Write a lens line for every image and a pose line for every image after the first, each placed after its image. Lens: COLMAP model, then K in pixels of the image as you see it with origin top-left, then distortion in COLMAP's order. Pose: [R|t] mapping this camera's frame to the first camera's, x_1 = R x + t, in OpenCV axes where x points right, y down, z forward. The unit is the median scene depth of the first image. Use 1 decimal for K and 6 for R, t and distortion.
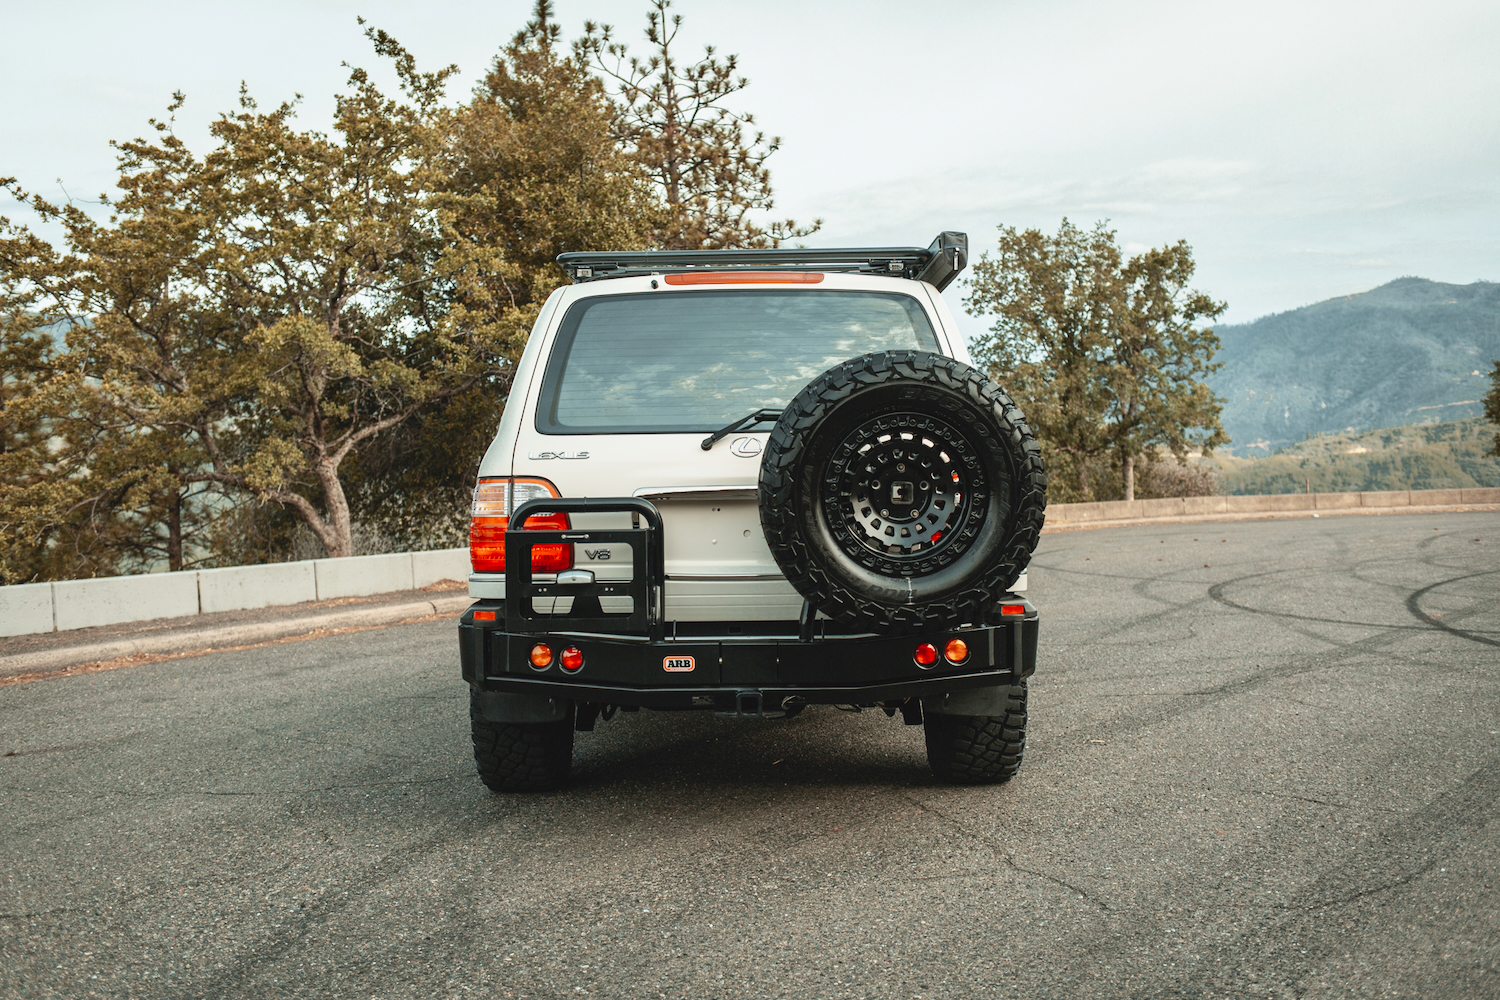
lens RADIAL K [[1425.5, 0, 753.9], [0, 1425.5, 516.3], [0, 0, 1]] dist [0.021618, 0.011431]
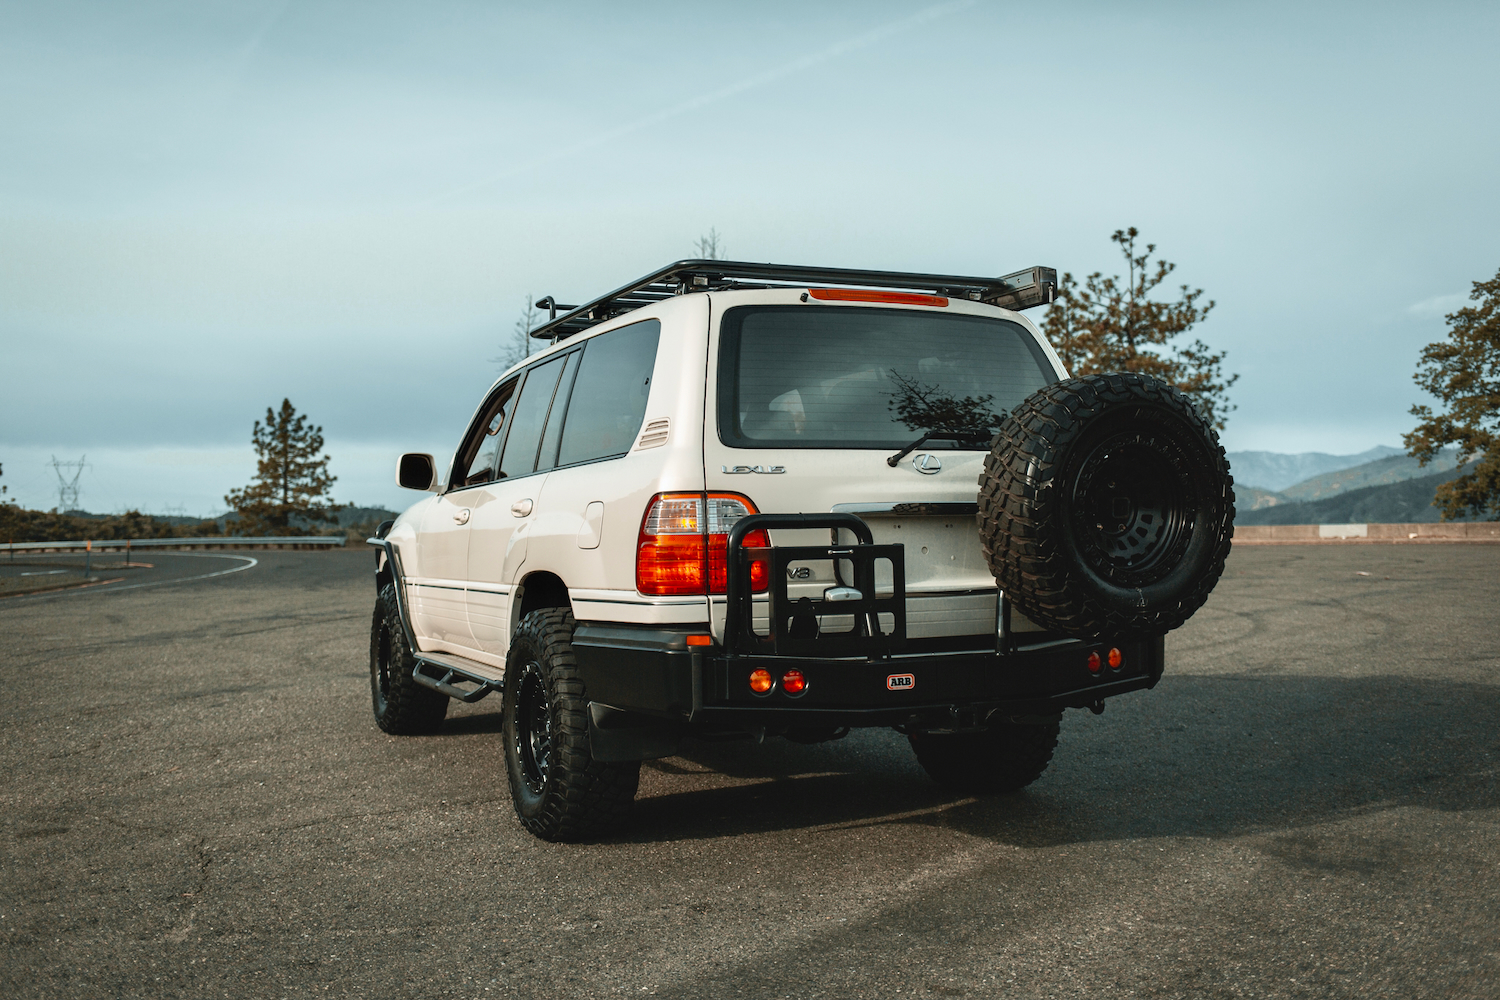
lens RADIAL K [[1425.5, 0, 753.9], [0, 1425.5, 516.3], [0, 0, 1]] dist [0.021618, 0.011431]
pose [[0.910886, 0.003232, 0.412645, -0.542673], [0.010508, 0.999463, -0.031025, 0.018531], [-0.412524, 0.032596, 0.910363, 0.139893]]
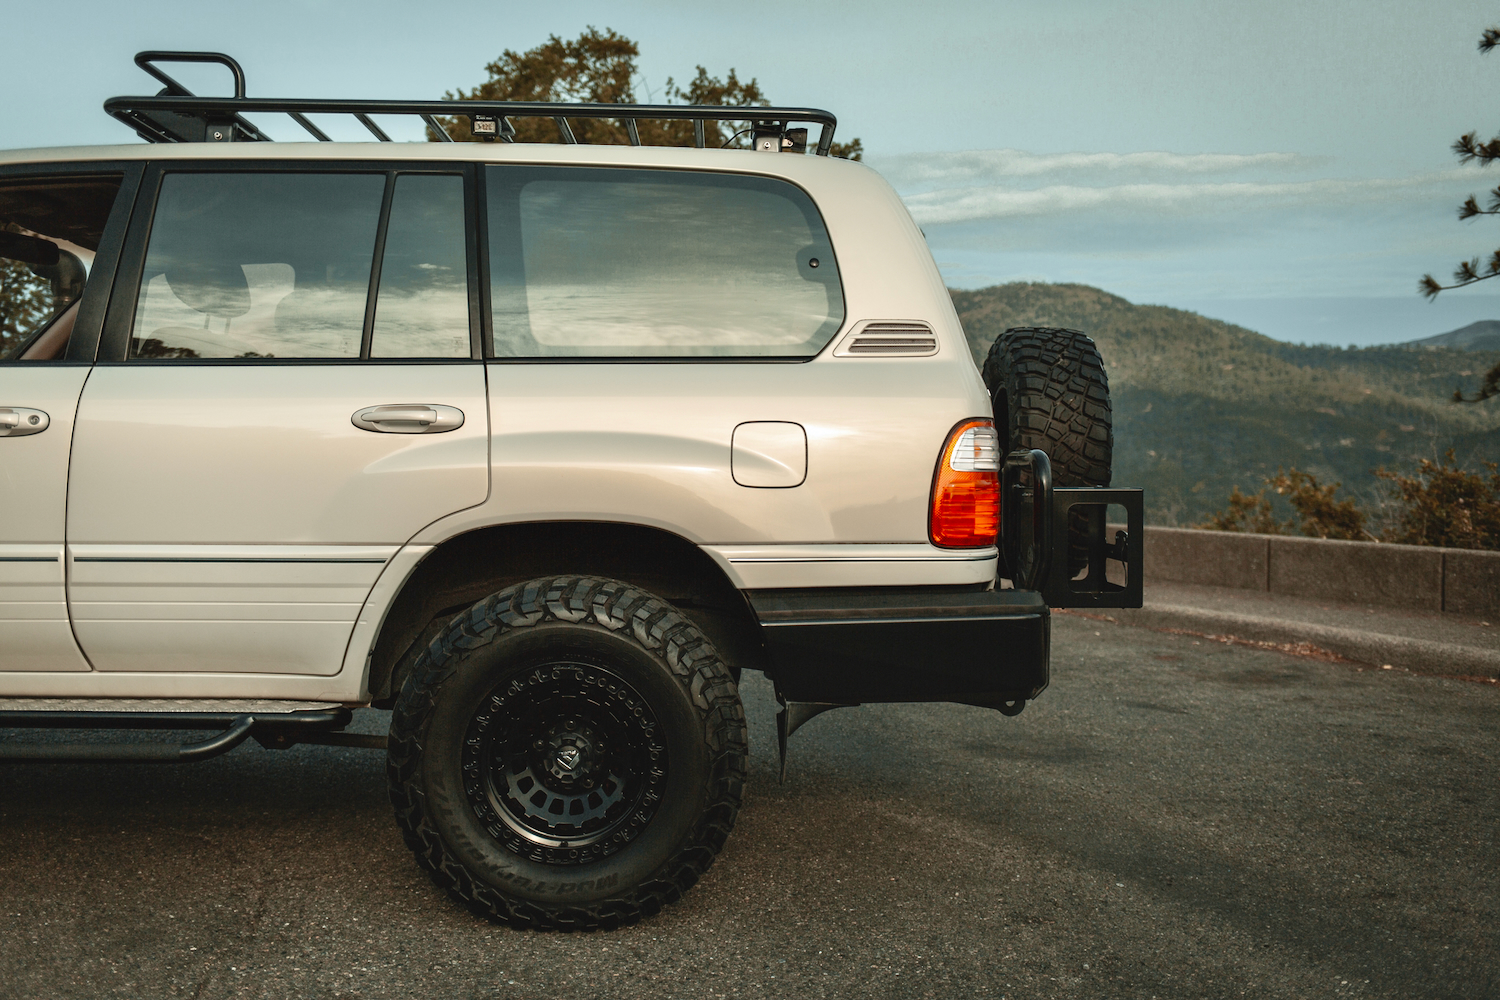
lens RADIAL K [[1425.5, 0, 753.9], [0, 1425.5, 516.3], [0, 0, 1]] dist [0.021618, 0.011431]
pose [[-0.001062, -0.013736, 0.999905, -0.963919], [0.005433, 0.999891, 0.013741, 0.012847], [-0.999985, 0.005447, -0.000987, 1.163677]]
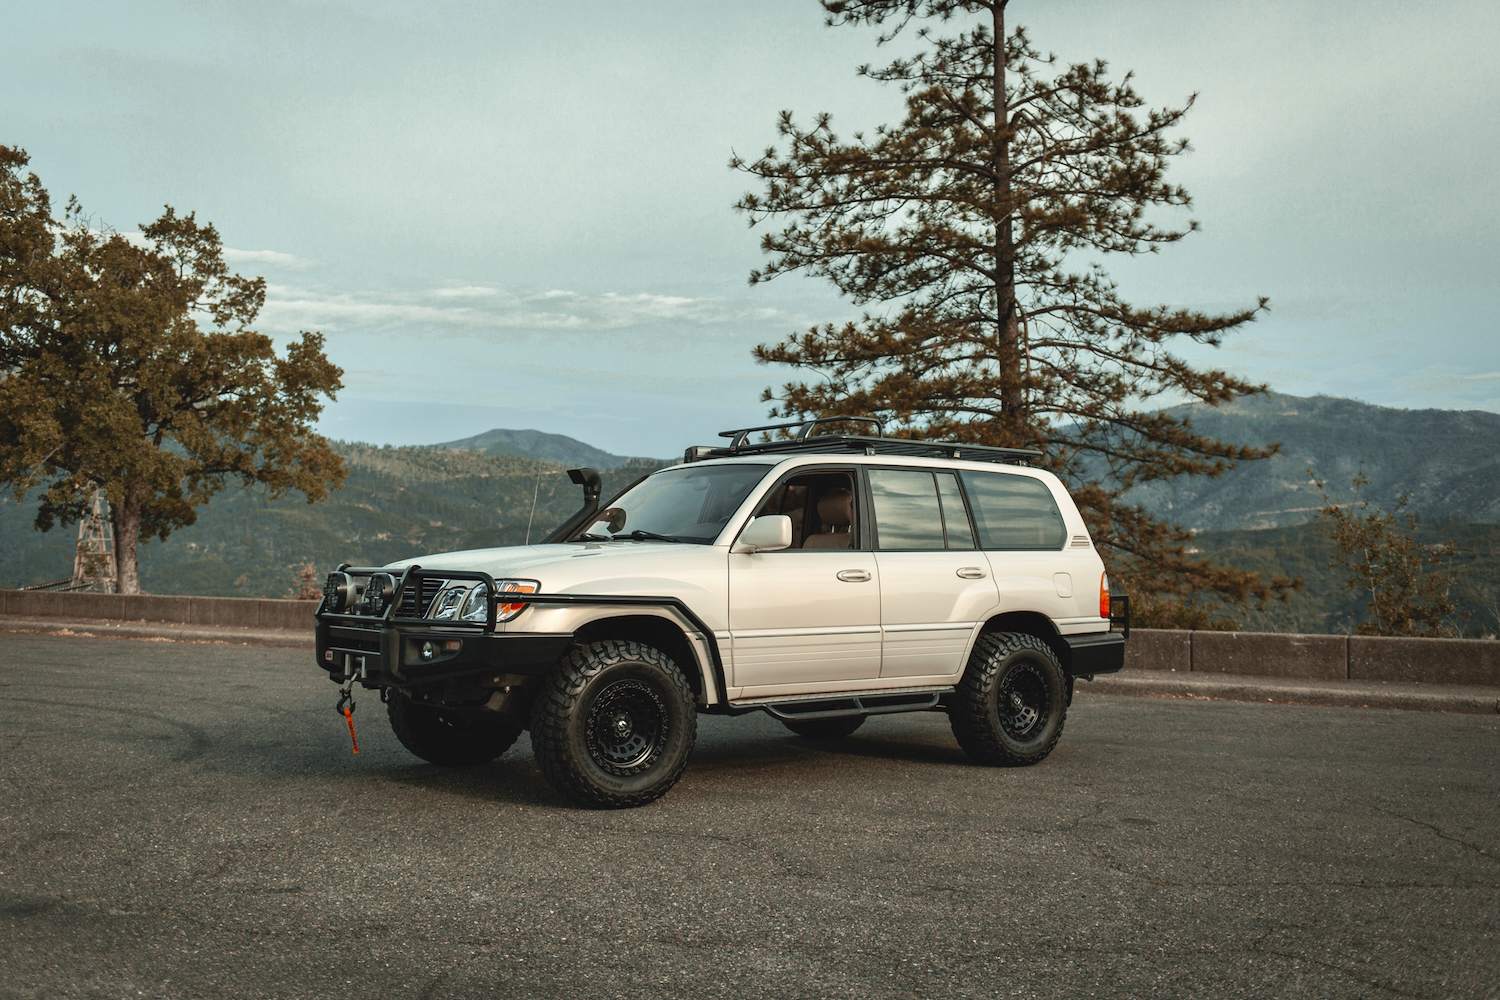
lens RADIAL K [[1456.7, 0, 780.0], [0, 1456.7, 500.5], [0, 0, 1]] dist [-0.006344, 0.011068]
pose [[-0.631762, 0.051544, 0.773447, -1.589683], [0.017442, 0.998479, -0.052294, -0.028482], [-0.774966, -0.019547, -0.631701, 2.808845]]
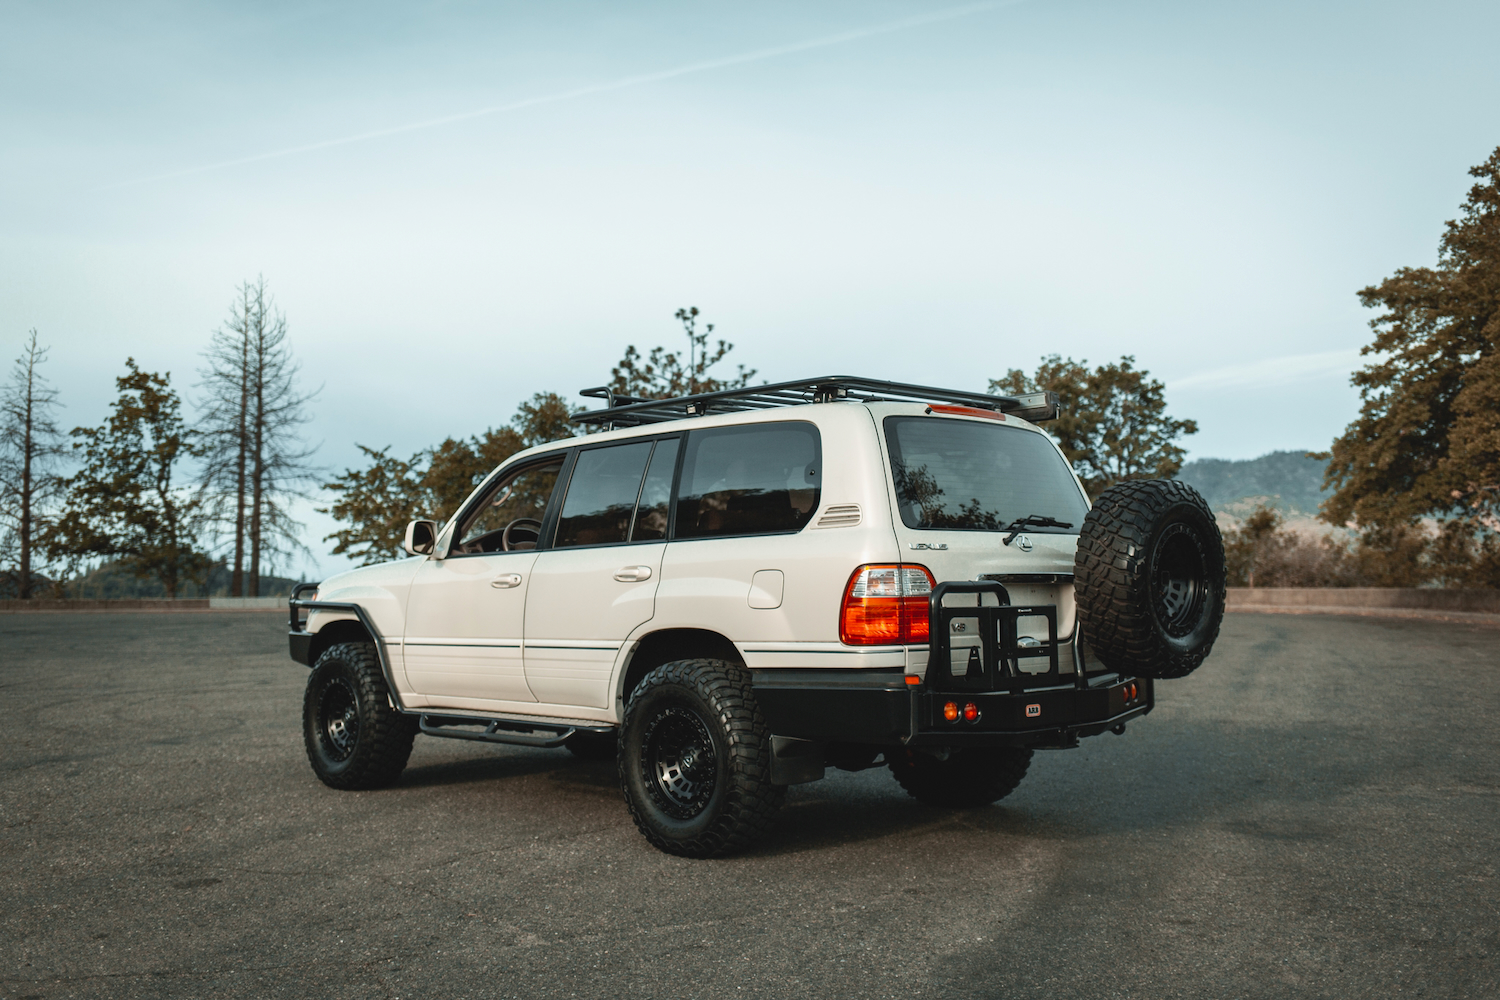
lens RADIAL K [[1456.7, 0, 780.0], [0, 1456.7, 500.5], [0, 0, 1]] dist [-0.006344, 0.011068]
pose [[0.708167, 0.049250, 0.704325, -1.134347], [0.012643, 0.996520, -0.082393, 0.019578], [-0.705932, 0.067253, 0.705080, 0.216313]]
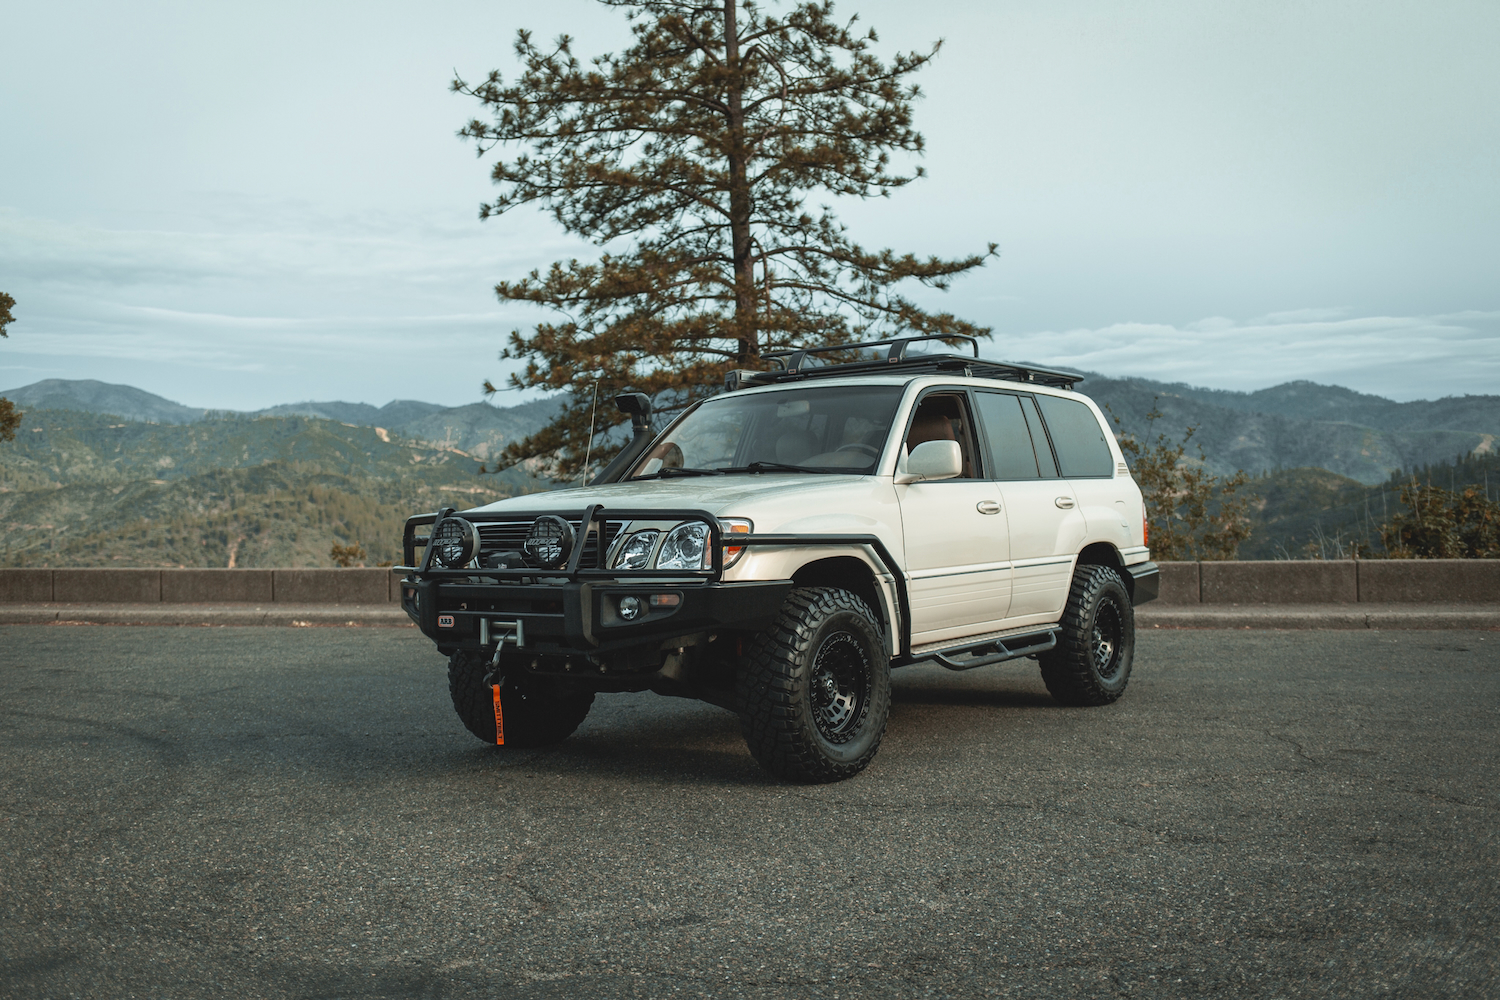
lens RADIAL K [[1425.5, 0, 753.9], [0, 1425.5, 516.3], [0, 0, 1]] dist [0.021618, 0.011431]
pose [[-0.815798, 0.036145, 0.577207, -0.938087], [0.045796, 0.998948, 0.002172, -0.034028], [-0.576521, 0.028206, -0.816595, 3.073291]]
